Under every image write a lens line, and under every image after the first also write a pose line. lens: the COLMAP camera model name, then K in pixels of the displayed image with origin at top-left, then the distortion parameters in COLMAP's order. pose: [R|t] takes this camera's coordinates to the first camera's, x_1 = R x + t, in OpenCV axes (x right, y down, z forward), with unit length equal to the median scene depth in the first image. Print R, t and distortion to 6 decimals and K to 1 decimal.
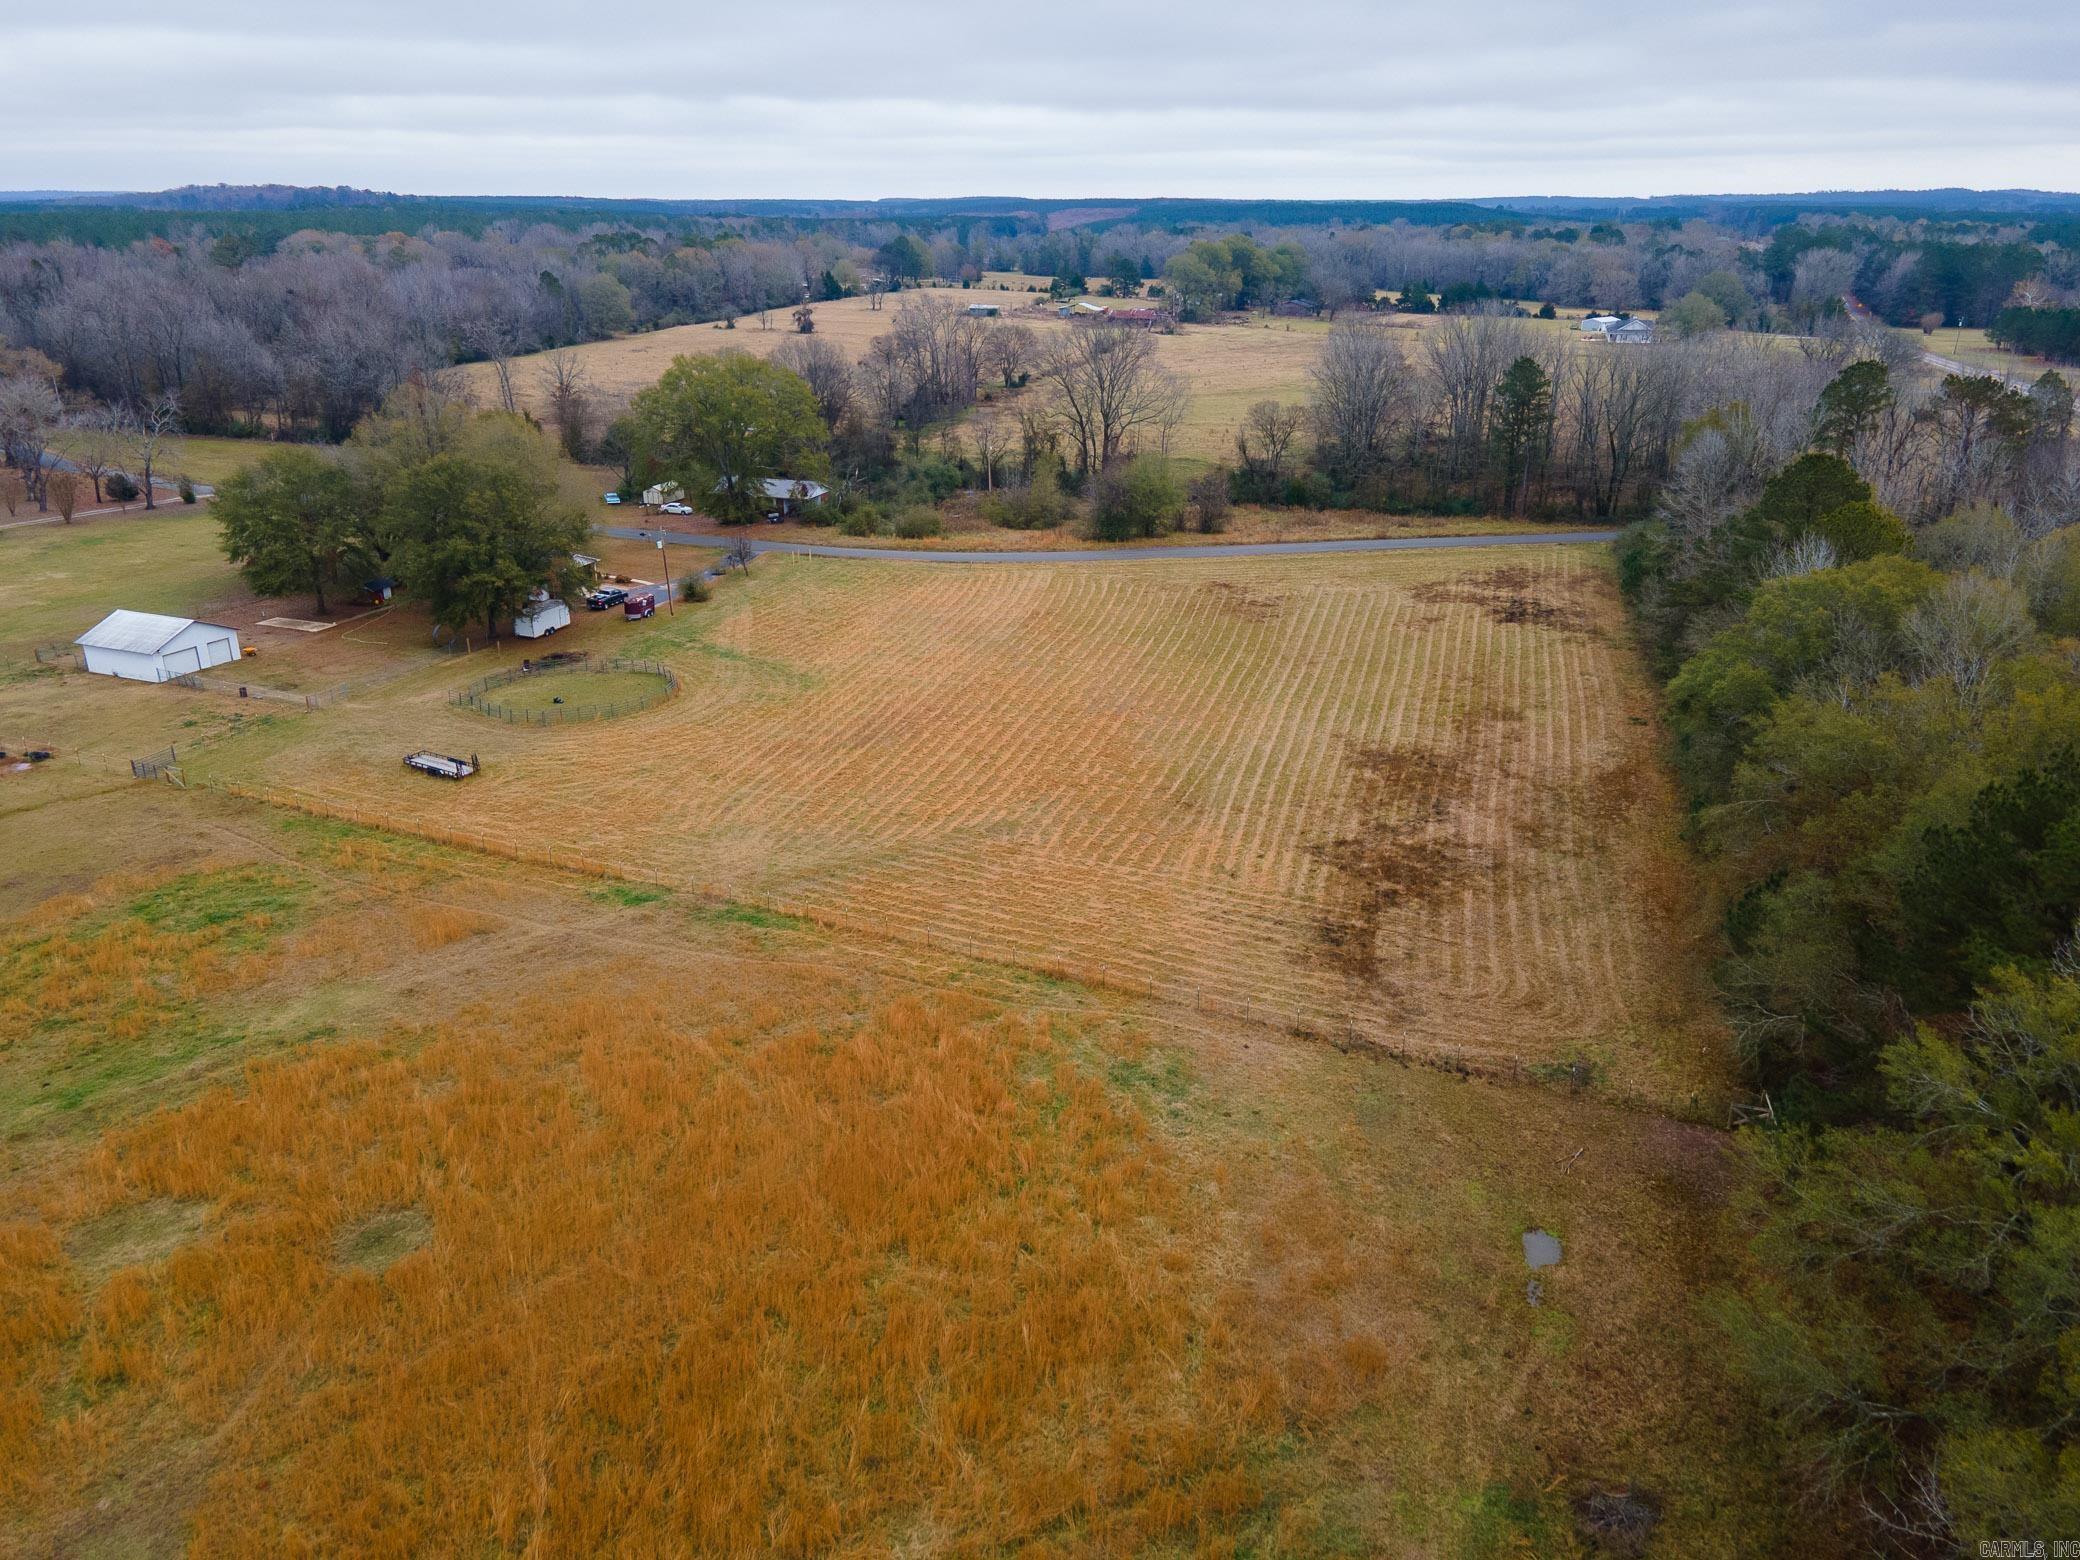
lens RADIAL K [[1506.9, 0, 1040.0], [0, 1506.9, 780.0], [0, 0, 1]] dist [0.010693, 0.078178]
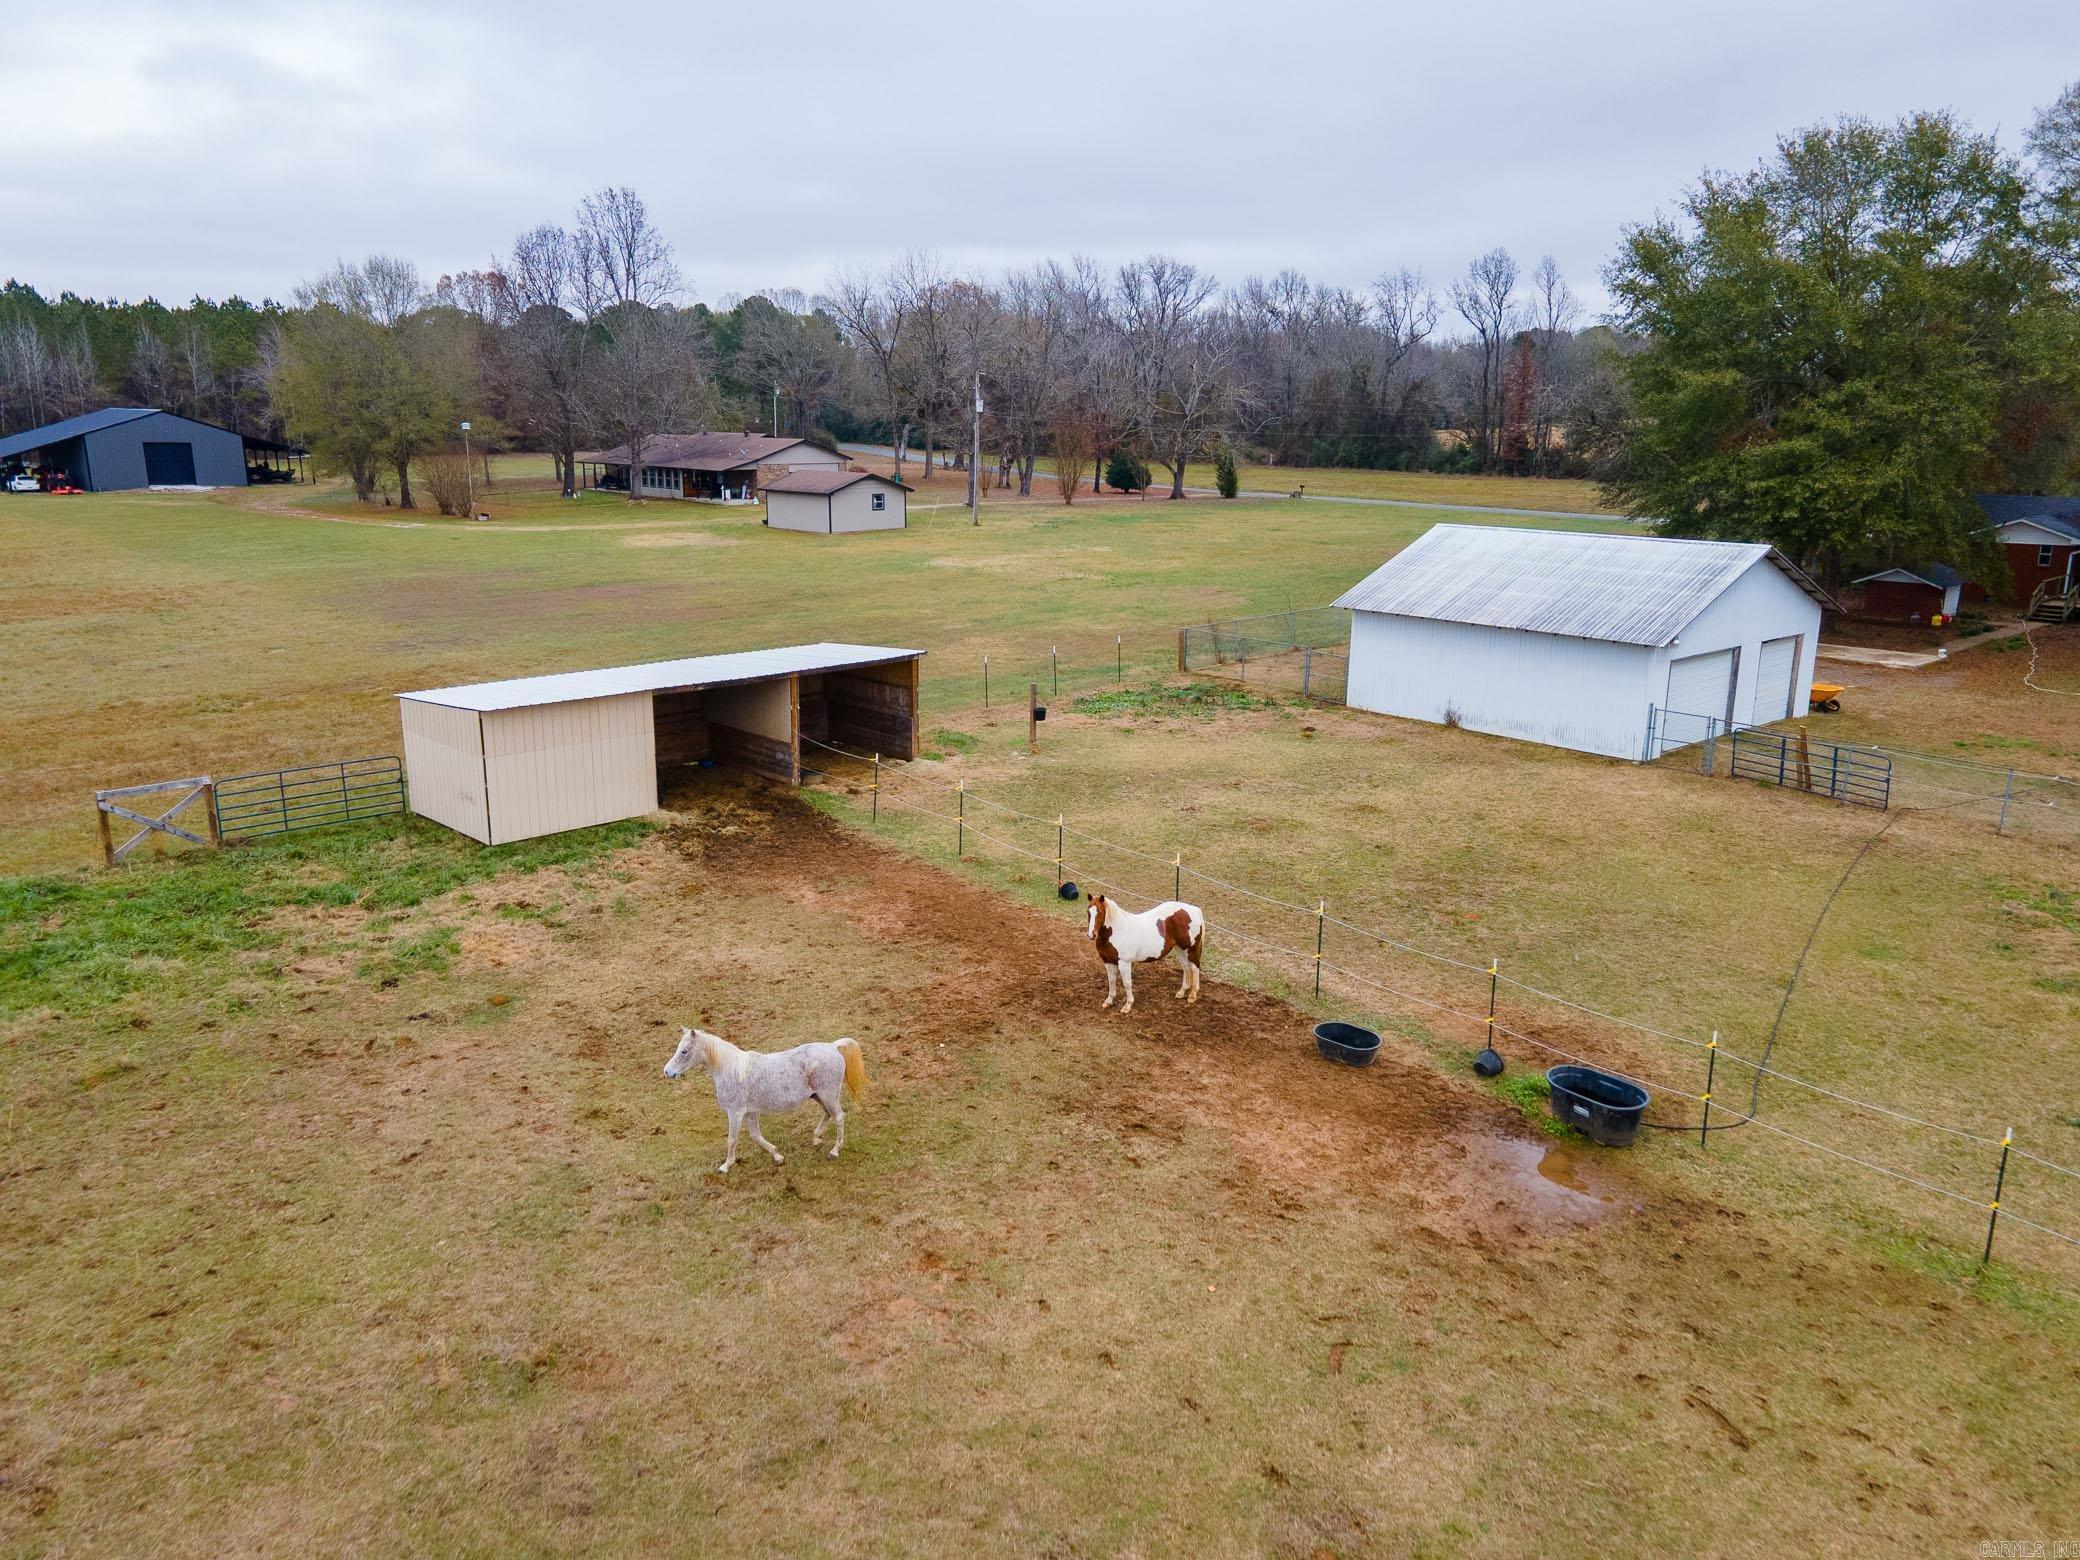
lens RADIAL K [[1506.9, 0, 1040.0], [0, 1506.9, 780.0], [0, 0, 1]] dist [0.010693, 0.078178]
pose [[0.891760, 0.117711, -0.436930, -0.348826], [-0.170931, 0.981661, -0.084401, -0.013677], [0.418983, 0.149951, 0.895527, 0.456079]]
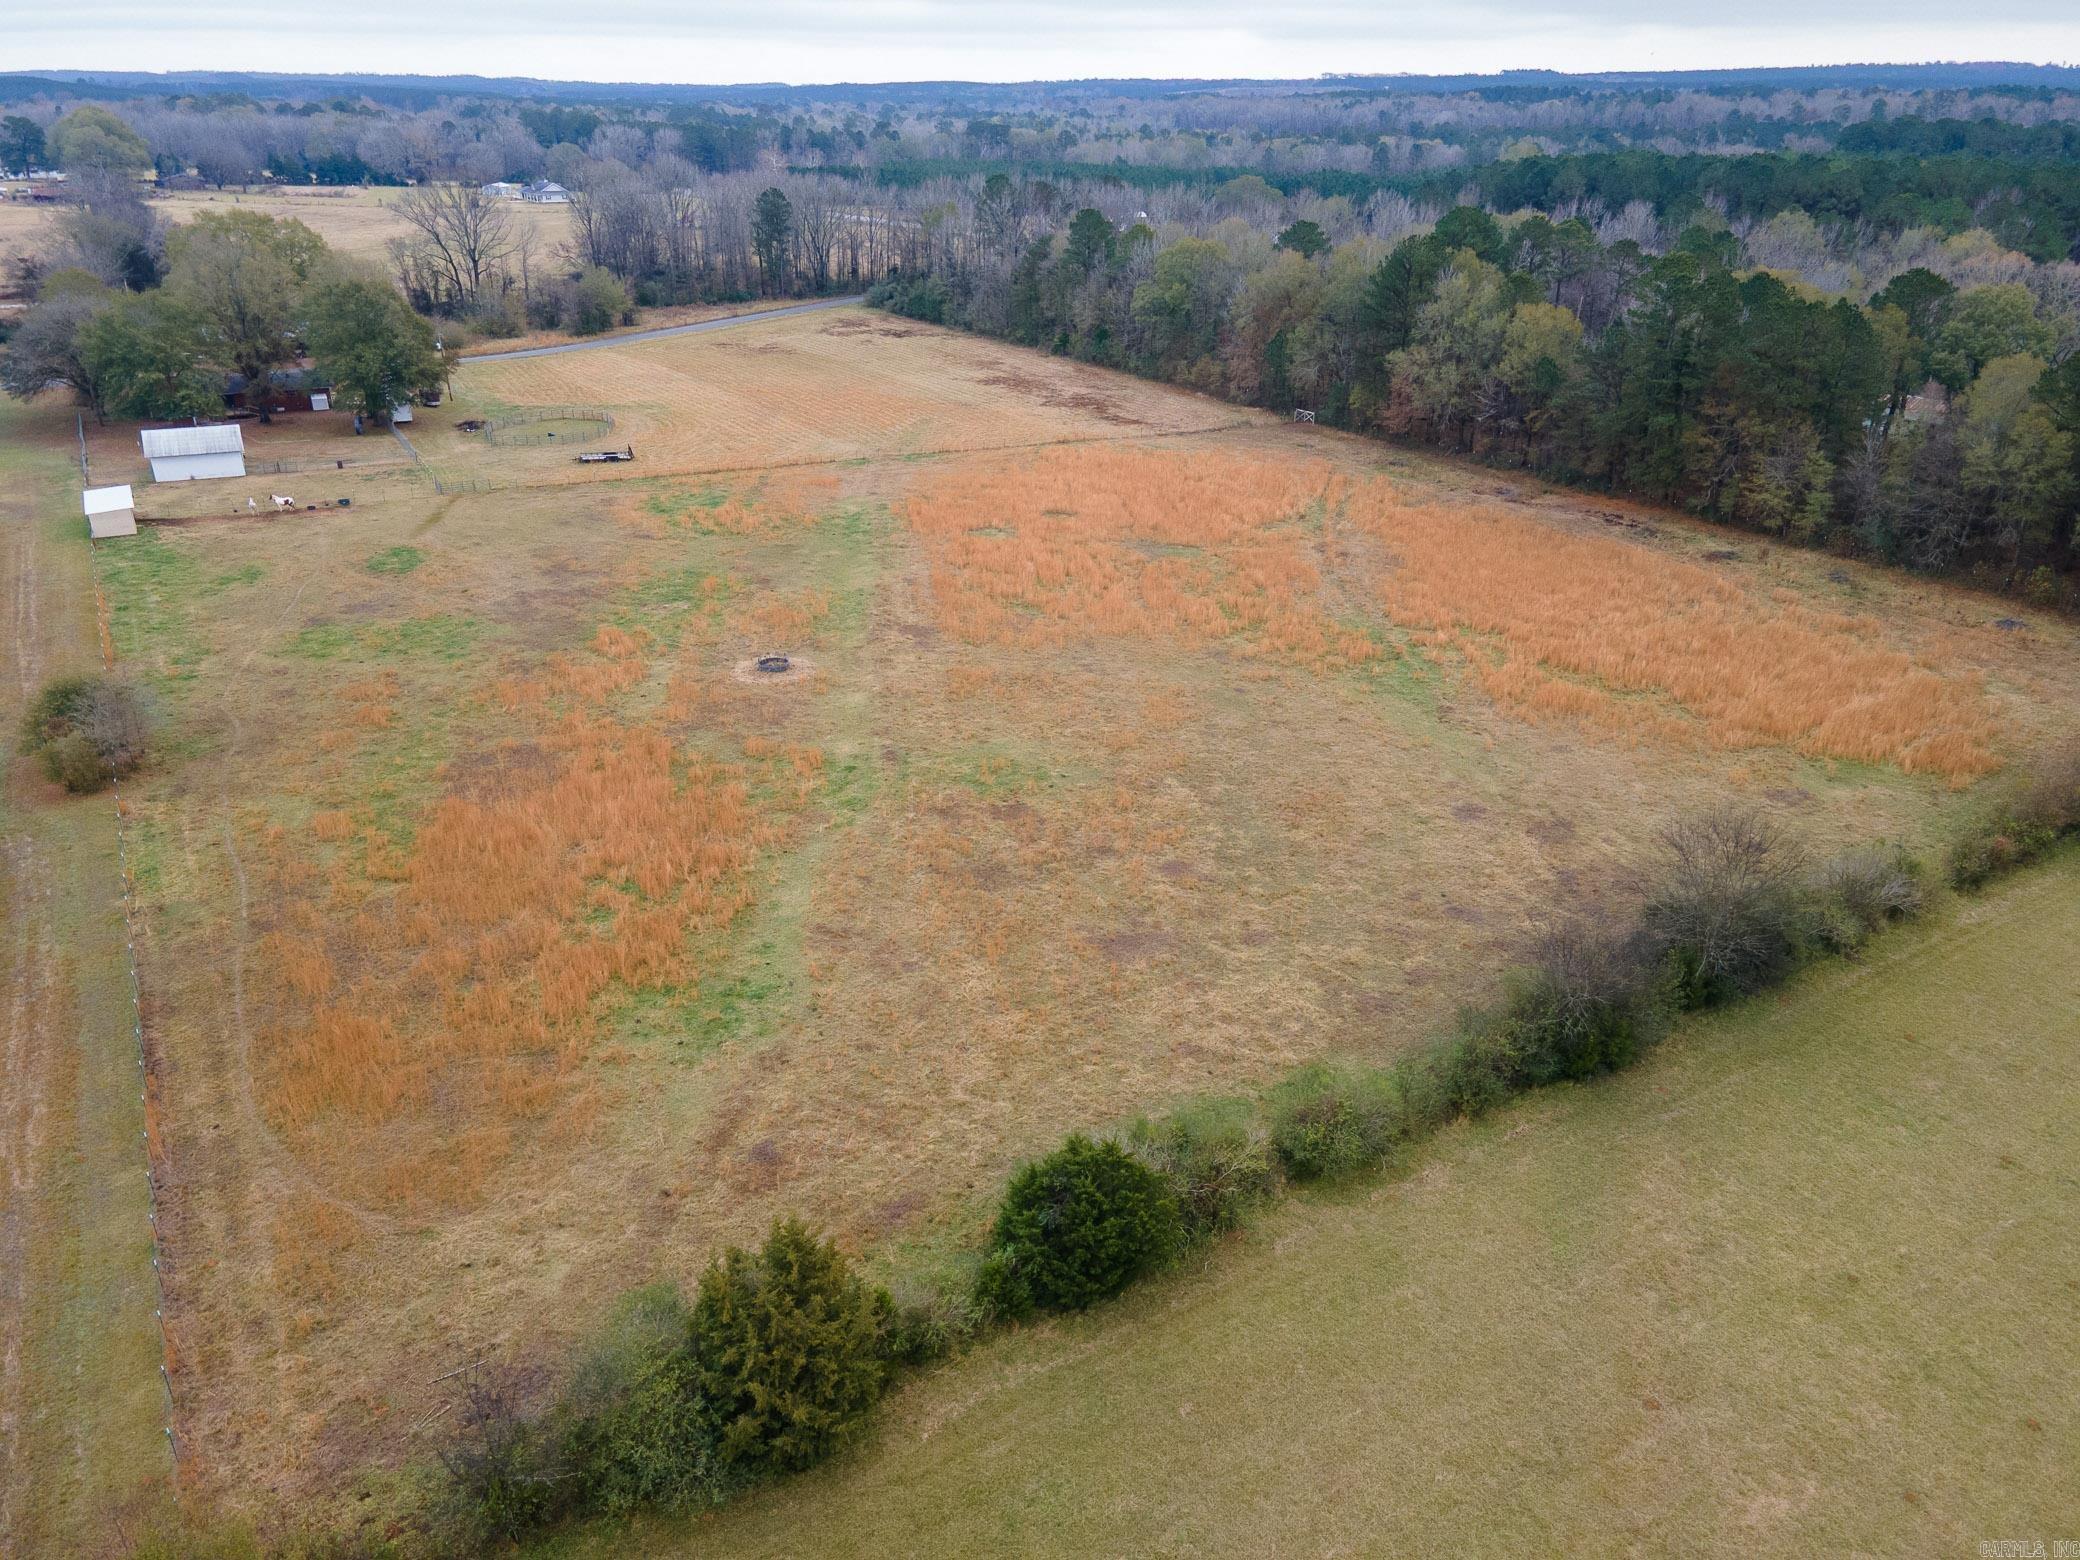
lens RADIAL K [[1491.1, 0, 1040.0], [0, 1491.1, 780.0], [0, 0, 1]] dist [0.047553, 0.005214]
pose [[0.634319, -0.320684, 0.703422, -0.702294], [0.271629, 0.944341, 0.185572, 0.075092], [-0.723780, 0.073358, 0.686120, -0.198140]]
